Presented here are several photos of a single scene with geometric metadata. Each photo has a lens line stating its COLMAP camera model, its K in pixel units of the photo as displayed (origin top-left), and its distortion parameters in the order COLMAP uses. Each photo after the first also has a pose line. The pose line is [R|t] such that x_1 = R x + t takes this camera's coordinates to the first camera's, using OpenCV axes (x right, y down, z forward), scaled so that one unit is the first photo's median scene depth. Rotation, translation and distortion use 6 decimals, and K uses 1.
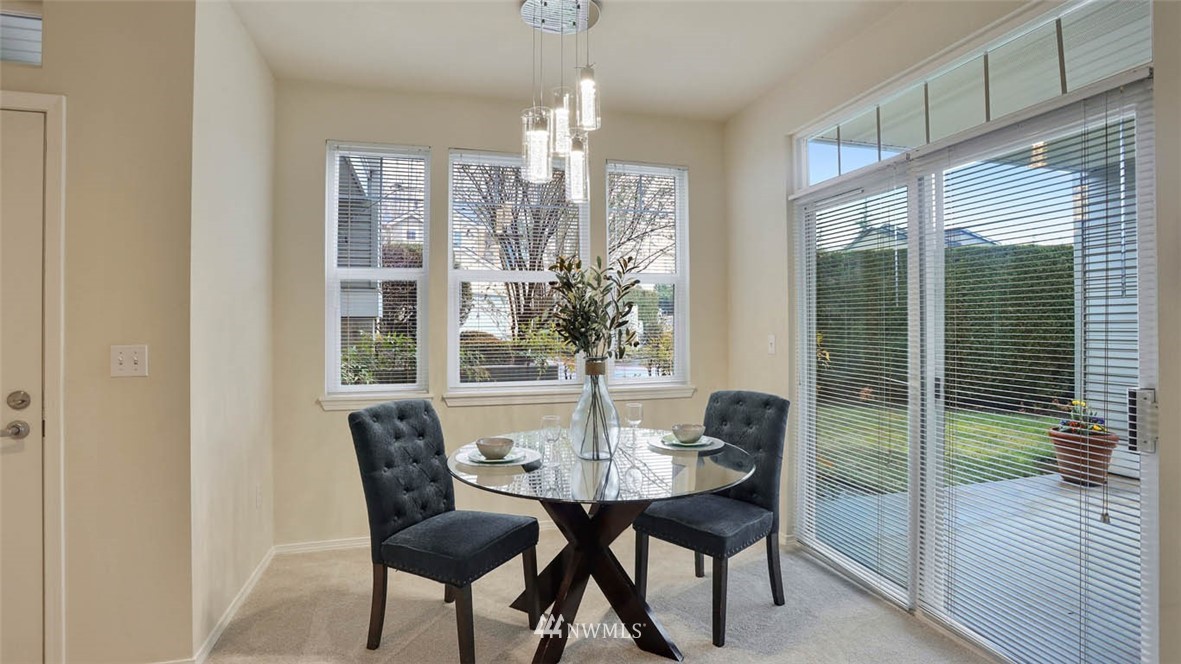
lens RADIAL K [[587.0, 0, 593.4], [0, 587.0, 313.6], [0, 0, 1]] dist [-0.078037, 0.037017]
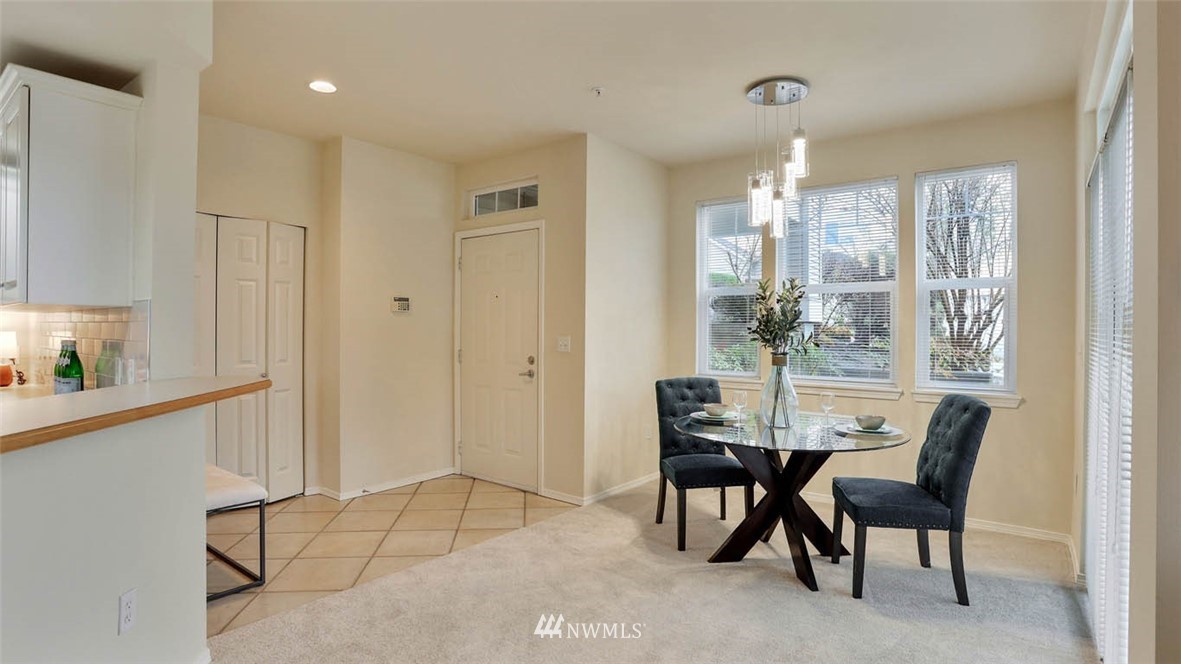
lens RADIAL K [[584.5, 0, 596.3], [0, 584.5, 329.8], [0, 0, 1]] dist [-0.078291, 0.037710]
pose [[0.594541, 0.009540, -0.804008, 0.820198], [0.001491, 0.999915, 0.012967, 0.002975], [0.804064, -0.008908, 0.594476, -0.136622]]
